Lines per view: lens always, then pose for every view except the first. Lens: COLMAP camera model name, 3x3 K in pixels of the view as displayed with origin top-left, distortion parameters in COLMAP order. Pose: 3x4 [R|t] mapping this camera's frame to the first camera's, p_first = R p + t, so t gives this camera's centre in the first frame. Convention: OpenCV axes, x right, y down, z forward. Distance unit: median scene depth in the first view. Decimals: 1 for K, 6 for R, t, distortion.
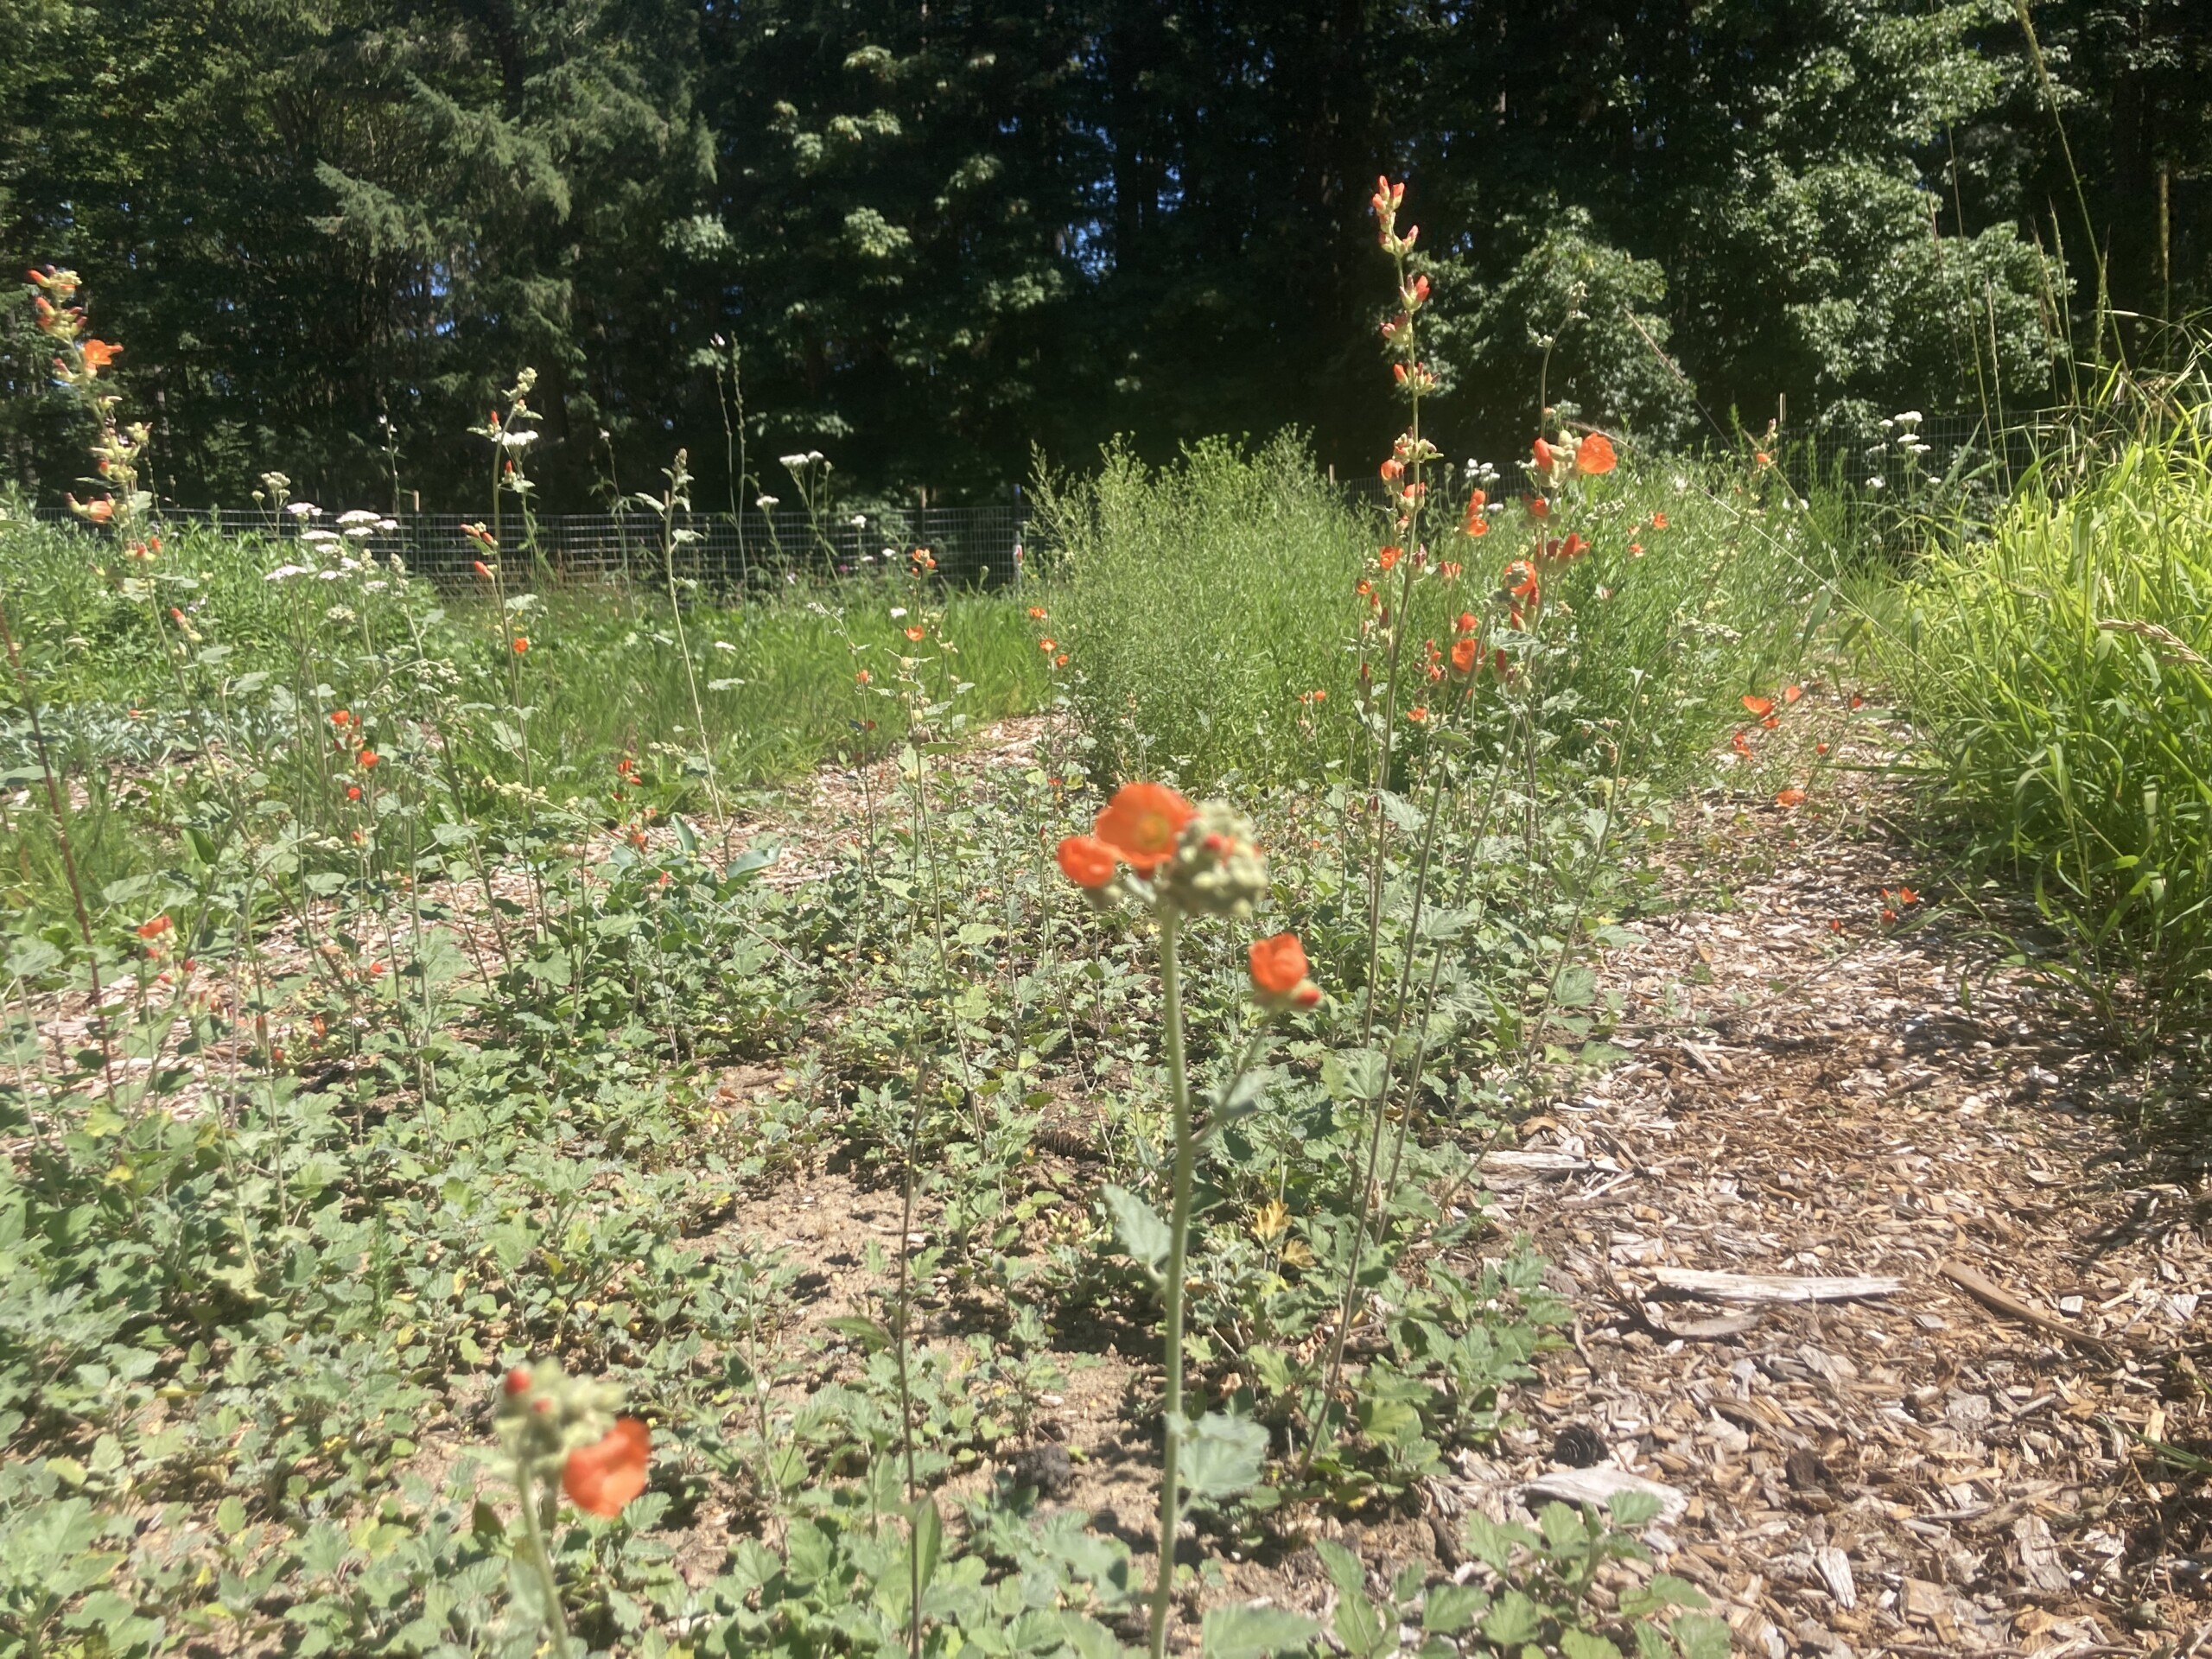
lens RADIAL K [[1843.7, 0, 1089.6], [0, 1843.7, 822.1], [0, 0, 1]] dist [0.020060, 0.020832]
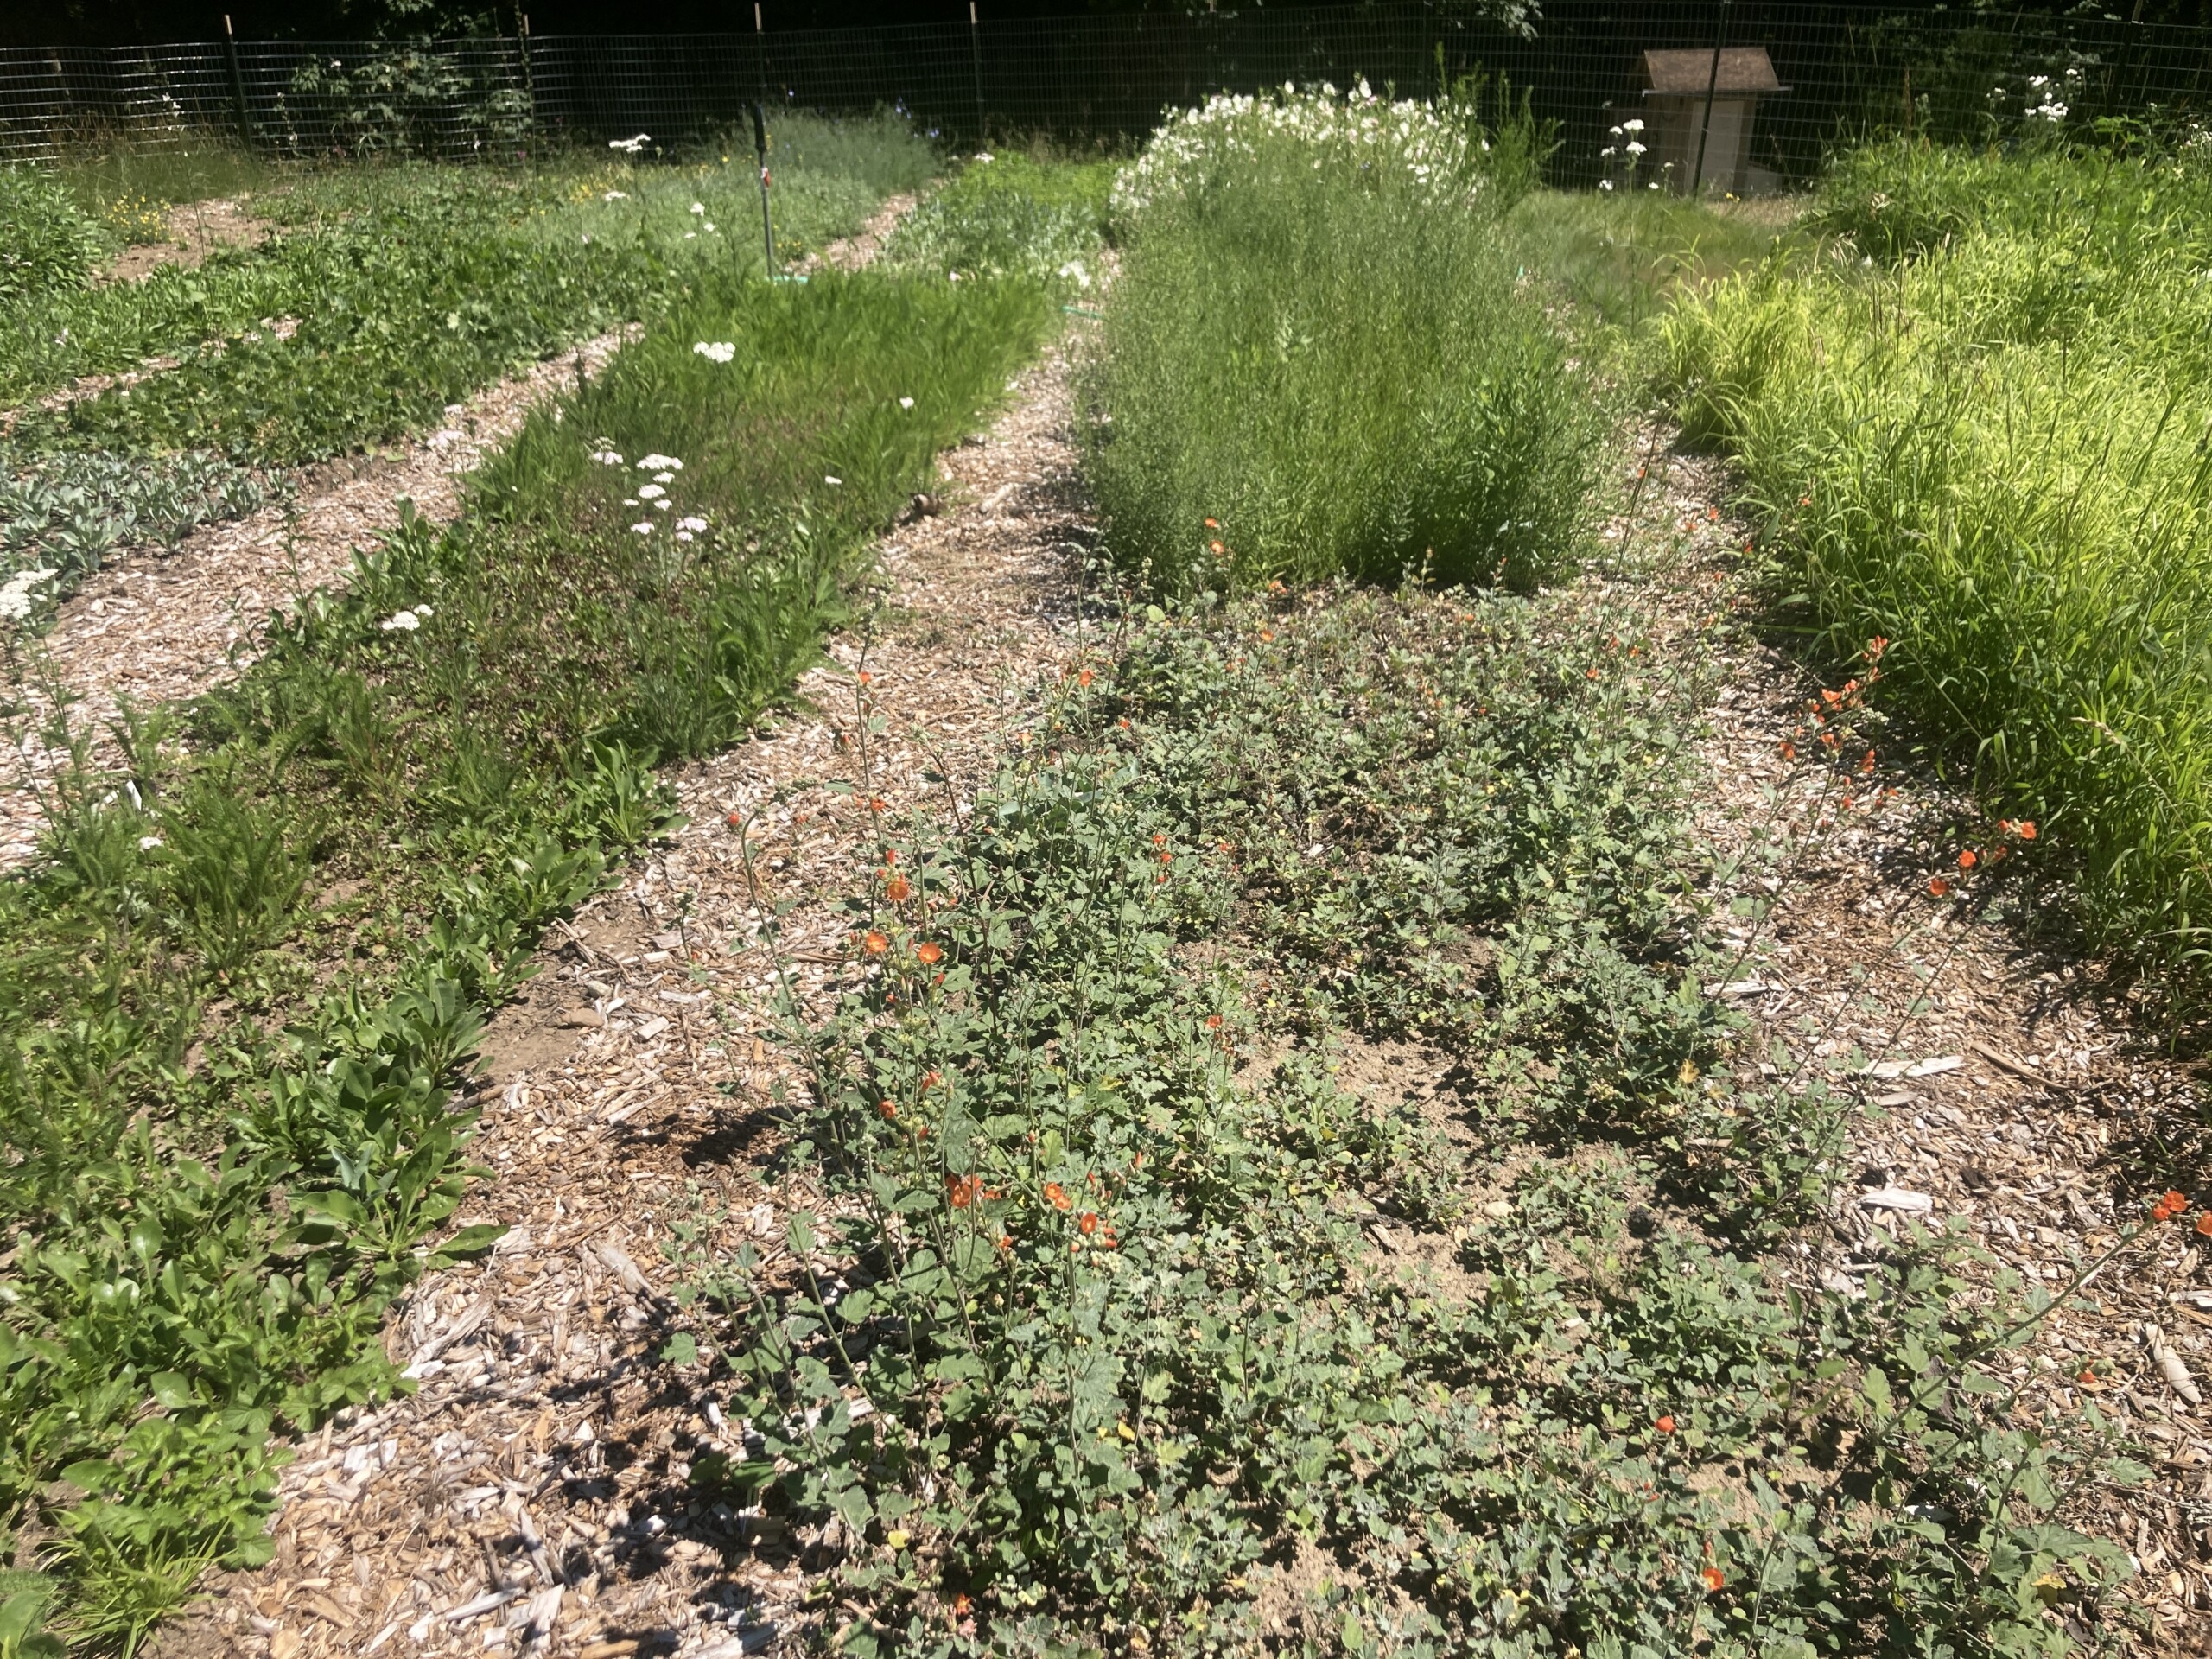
lens RADIAL K [[1843.7, 0, 1089.6], [0, 1843.7, 822.1], [0, 0, 1]] dist [0.020060, 0.020832]
pose [[0.967470, -0.104176, 0.230541, -1.082156], [0.034708, 0.957319, 0.286941, -0.718734], [-0.250594, -0.269605, 0.929794, -0.687906]]
